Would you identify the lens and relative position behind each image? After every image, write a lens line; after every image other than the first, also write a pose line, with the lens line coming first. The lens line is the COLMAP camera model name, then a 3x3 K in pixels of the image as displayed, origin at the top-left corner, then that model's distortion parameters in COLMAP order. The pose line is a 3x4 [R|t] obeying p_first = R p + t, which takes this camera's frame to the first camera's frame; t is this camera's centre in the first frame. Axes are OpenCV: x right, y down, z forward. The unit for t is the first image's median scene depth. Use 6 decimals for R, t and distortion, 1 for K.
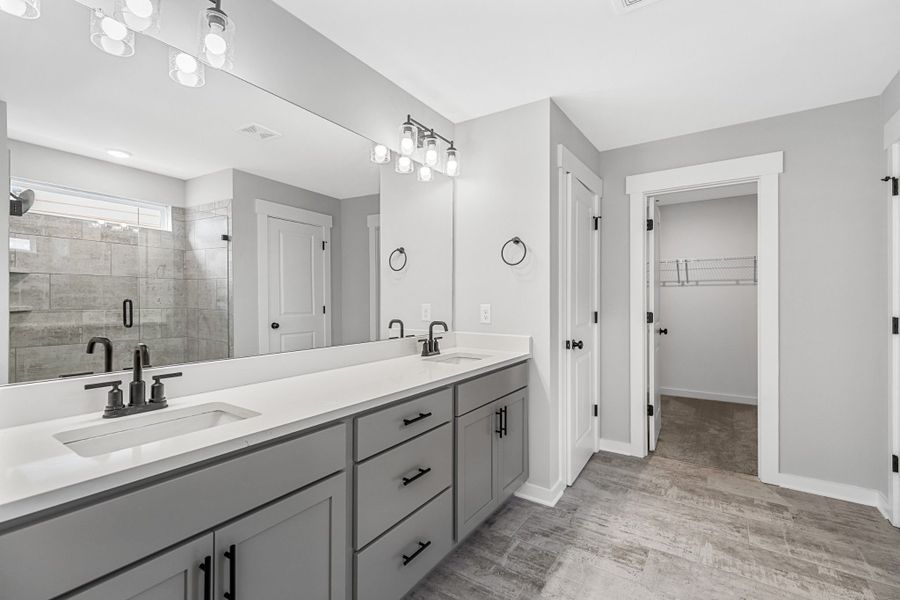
lens RADIAL K [[403.1, 0, 450.1], [0, 403.1, 297.8], [0, 0, 1]] dist [0.002472, -0.000325]
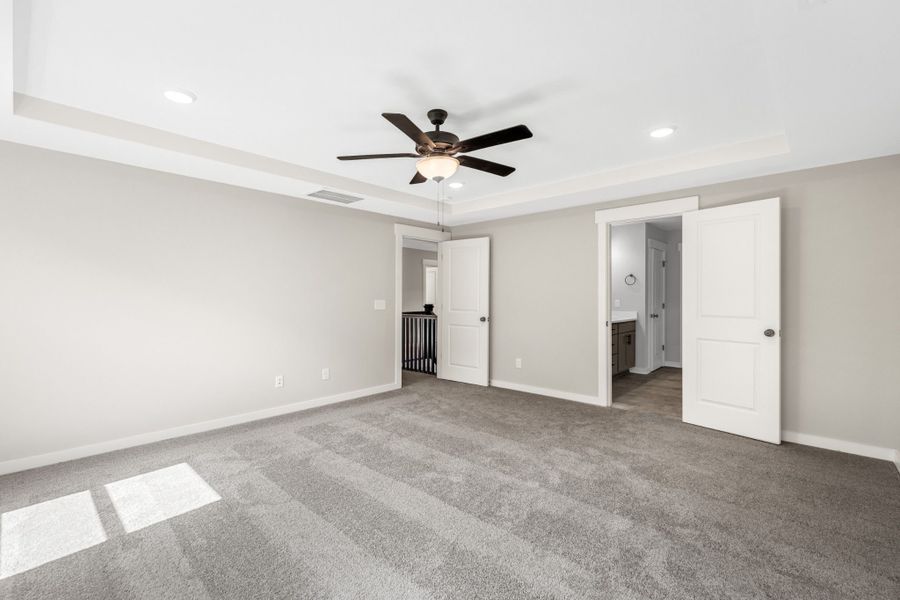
lens RADIAL K [[403.1, 0, 450.1], [0, 403.1, 297.8], [0, 0, 1]] dist [0.002472, -0.000325]
pose [[0.991026, 0.005403, -0.133563, -0.685788], [-0.005078, 0.999983, 0.002775, 0.001430], [0.133576, -0.002071, 0.991036, -1.844119]]
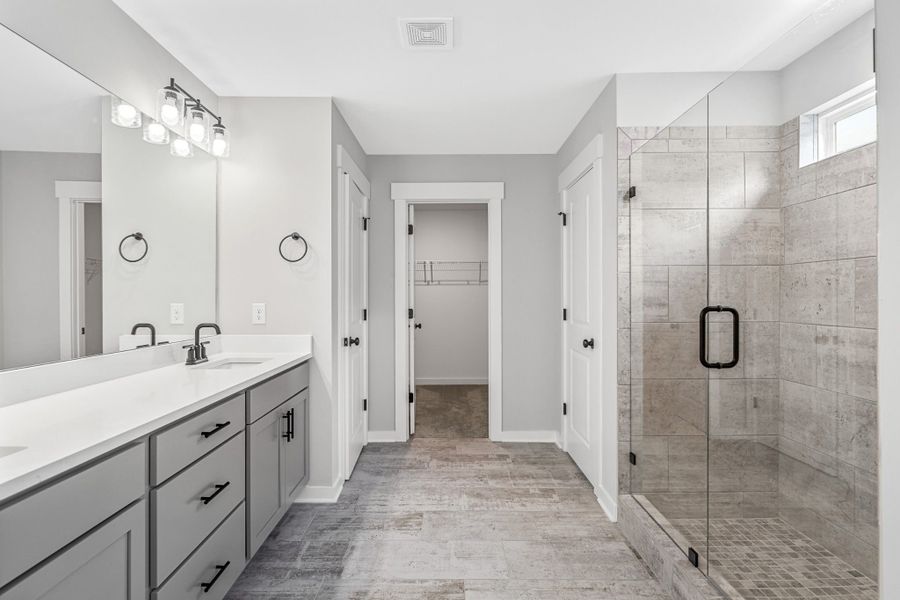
lens RADIAL K [[441.6, 0, 448.0], [0, 441.6, 295.5], [0, 0, 1]] dist [-0.002483, -0.000704]
pose [[0.825956, -0.001201, 0.563734, -0.135115], [0.001457, 0.999999, -0.000005, -0.000727], [-0.563733, 0.000826, 0.825957, -0.074334]]
